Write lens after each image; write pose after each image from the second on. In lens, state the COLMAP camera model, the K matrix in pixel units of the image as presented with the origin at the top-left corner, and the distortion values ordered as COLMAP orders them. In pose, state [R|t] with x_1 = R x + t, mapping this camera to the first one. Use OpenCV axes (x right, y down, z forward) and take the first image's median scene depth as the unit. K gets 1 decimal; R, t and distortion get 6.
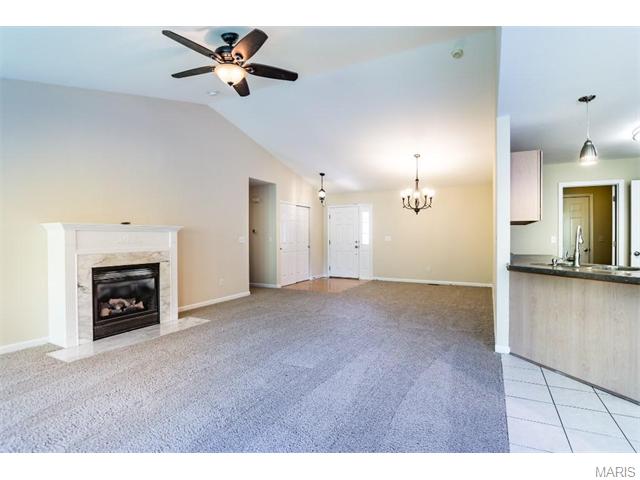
lens RADIAL K [[305.4, 0, 321.5], [0, 305.4, 235.3], [0, 0, 1]] dist [-0.005232, -0.001064]
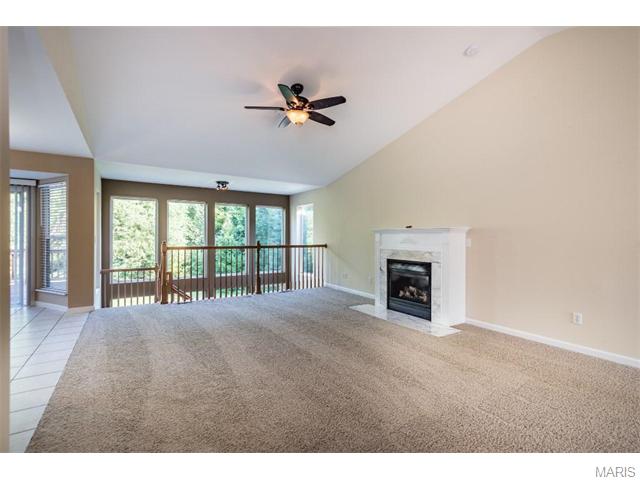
lens RADIAL K [[305.4, 0, 320.3], [0, 305.4, 238.4], [0, 0, 1]] dist [-0.005232, -0.001064]
pose [[-0.477135, -0.002093, -0.878828, 0.585521], [-0.005290, 0.999986, 0.000490, 0.008245], [0.878814, 0.004883, -0.477139, 1.202495]]
